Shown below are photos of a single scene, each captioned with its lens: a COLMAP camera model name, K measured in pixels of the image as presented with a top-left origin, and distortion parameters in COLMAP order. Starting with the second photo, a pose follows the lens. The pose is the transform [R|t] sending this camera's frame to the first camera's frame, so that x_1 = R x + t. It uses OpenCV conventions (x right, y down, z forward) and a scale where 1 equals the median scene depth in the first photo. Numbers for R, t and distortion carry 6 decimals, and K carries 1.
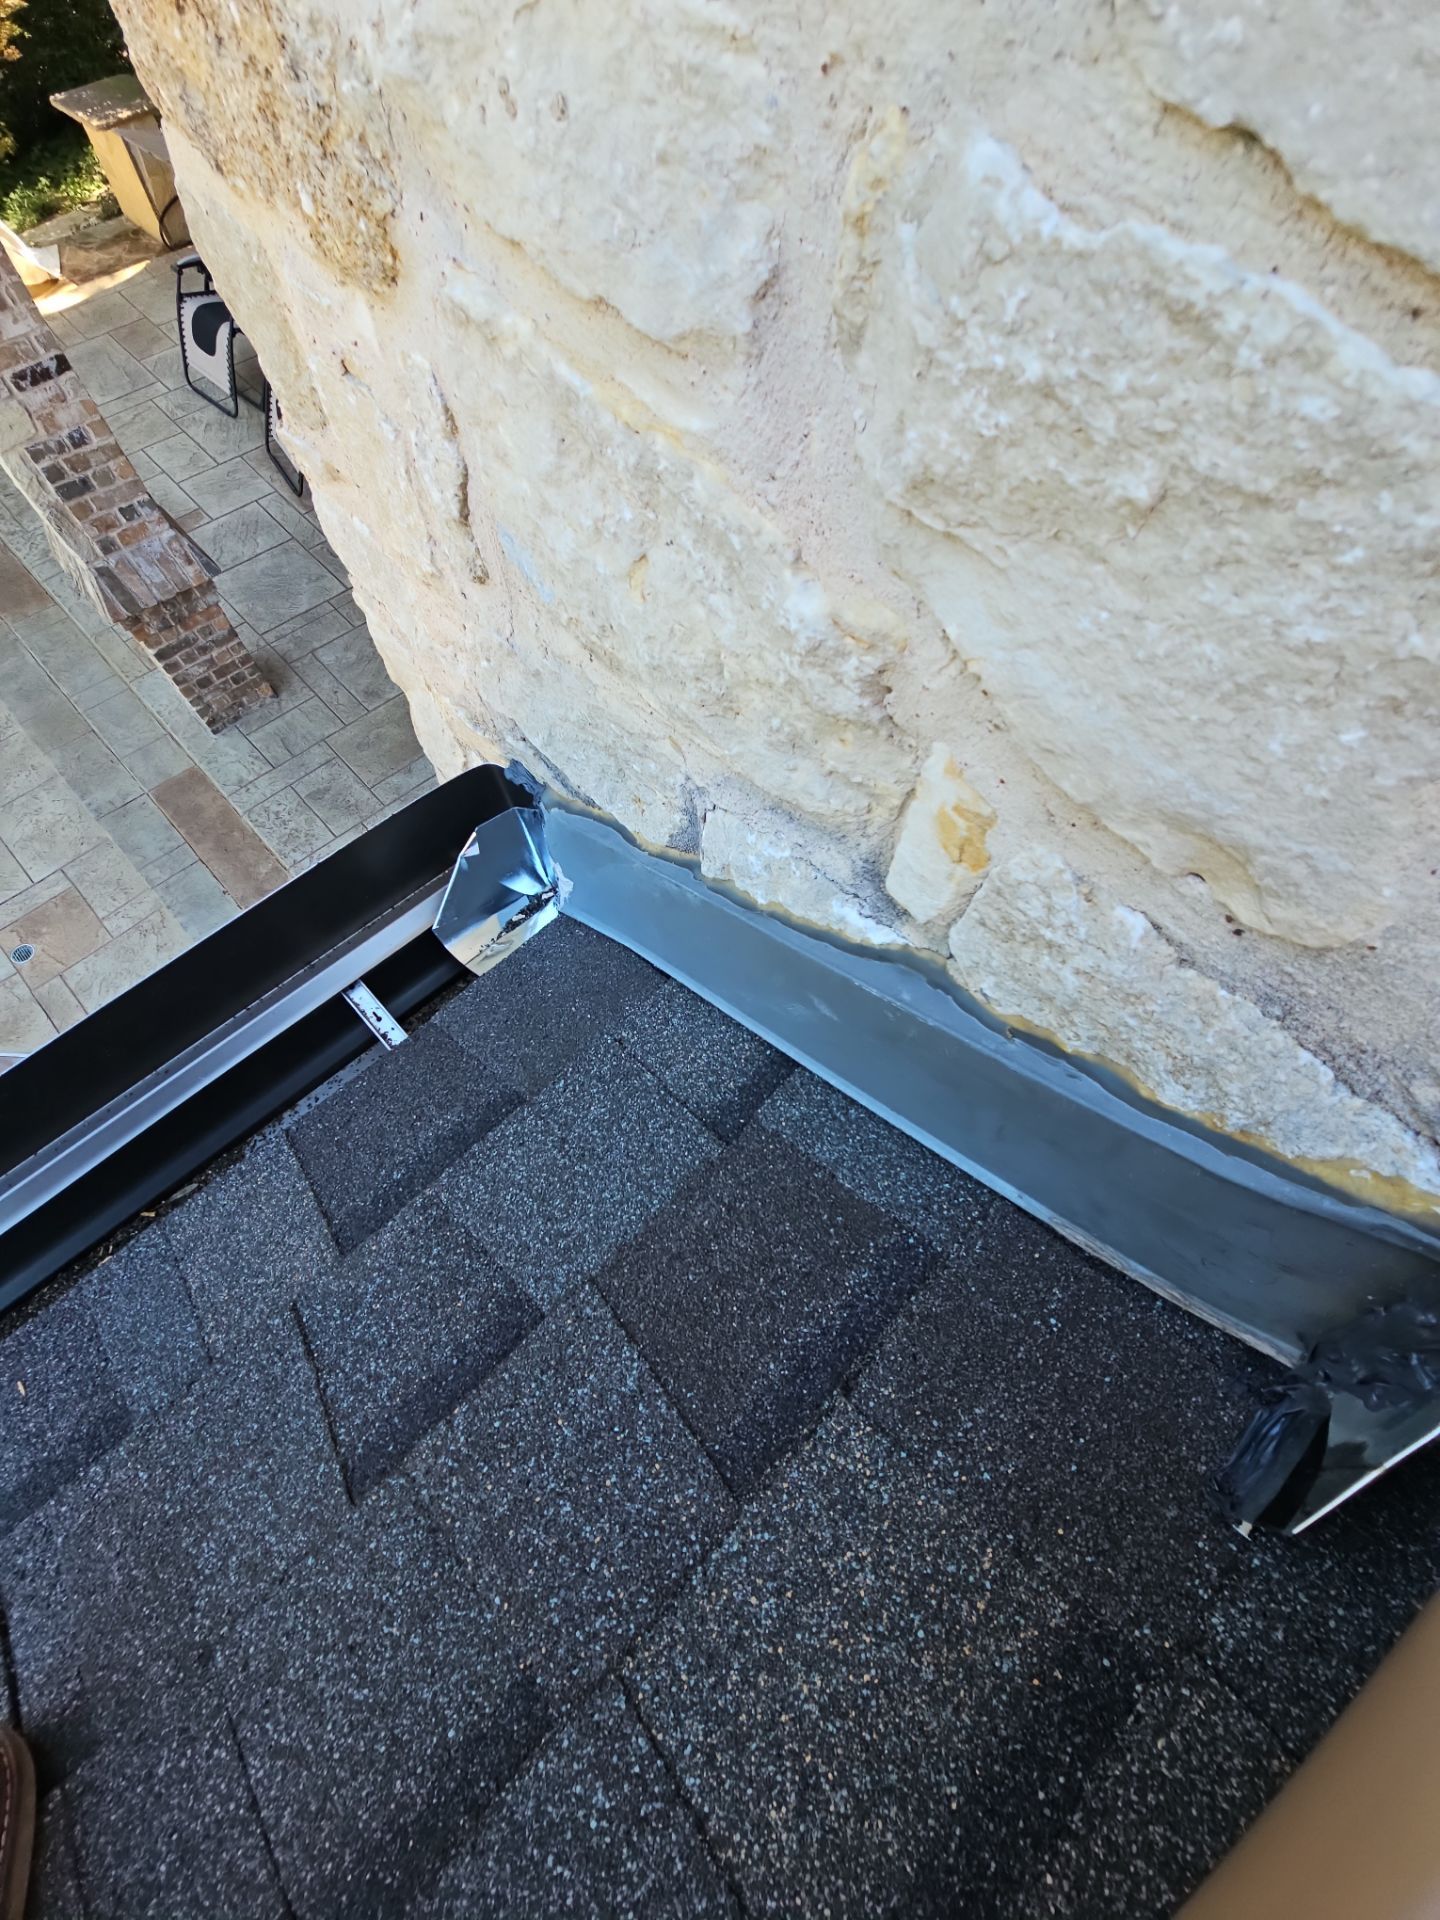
lens RADIAL K [[776.8, 0, 714.2], [0, 776.8, 961.8], [0, 0, 1]] dist [0.003026, -0.002708]
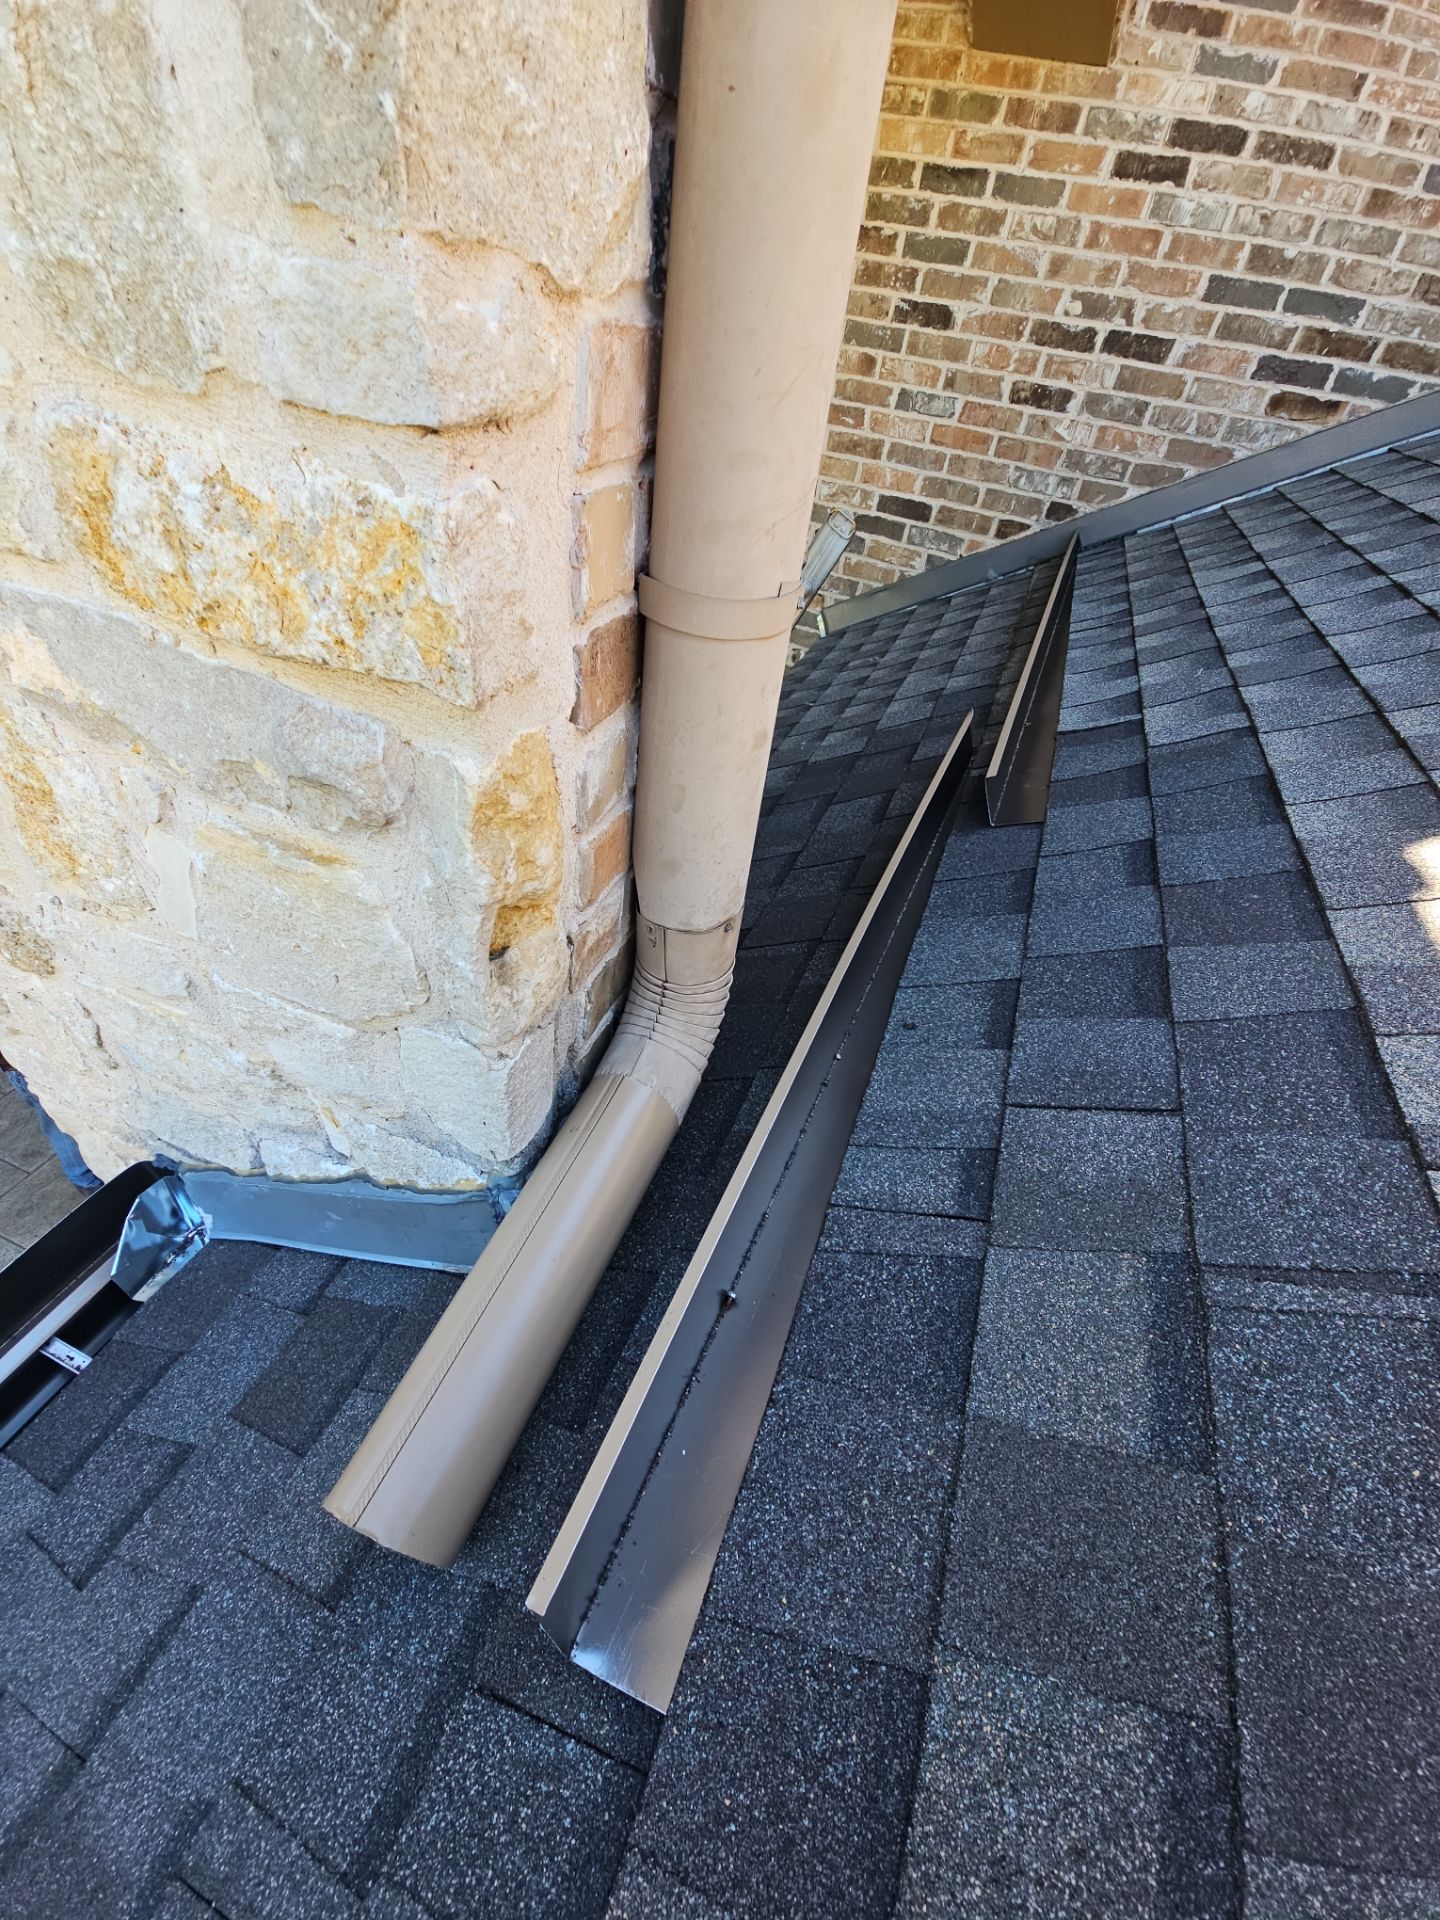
lens RADIAL K [[776.8, 0, 726.2], [0, 776.8, 962.9], [0, 0, 1]] dist [0.003026, -0.002708]
pose [[0.906606, -0.239073, 0.347721, 0.513190], [0.353478, 0.880327, -0.316351, 0.473402], [-0.230477, 0.409717, 0.882616, -1.278720]]
